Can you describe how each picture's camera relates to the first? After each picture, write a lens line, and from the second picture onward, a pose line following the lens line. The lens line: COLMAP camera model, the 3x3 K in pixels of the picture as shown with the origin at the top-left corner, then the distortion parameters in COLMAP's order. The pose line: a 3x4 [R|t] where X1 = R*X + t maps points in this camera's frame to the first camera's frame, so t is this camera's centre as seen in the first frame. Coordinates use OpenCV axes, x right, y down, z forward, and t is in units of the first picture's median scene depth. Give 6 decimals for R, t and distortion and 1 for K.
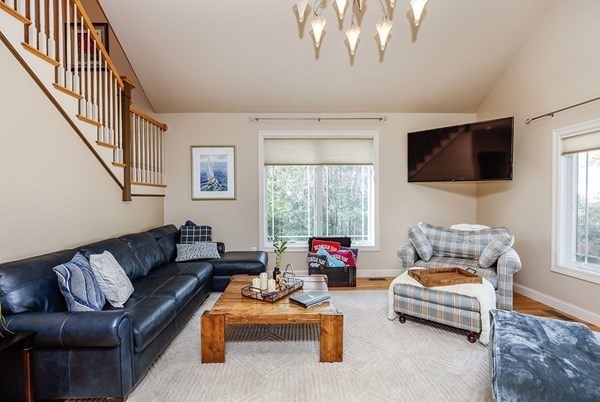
lens RADIAL K [[273.8, 0, 299.5], [0, 273.8, 203.8], [0, 0, 1]] dist [0.000346, -0.000018]
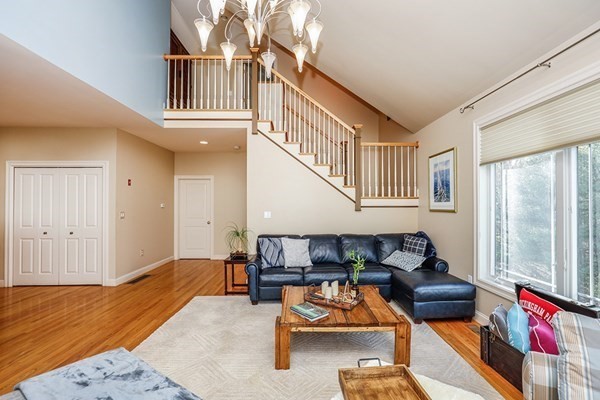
lens RADIAL K [[273.8, 0, 299.5], [0, 273.8, 202.8], [0, 0, 1]] dist [0.000346, -0.000018]
pose [[-0.020423, -0.005112, -0.999778, 0.603083], [-0.018157, 0.999824, -0.004741, -0.031194], [0.999627, 0.018056, -0.020512, 0.549460]]
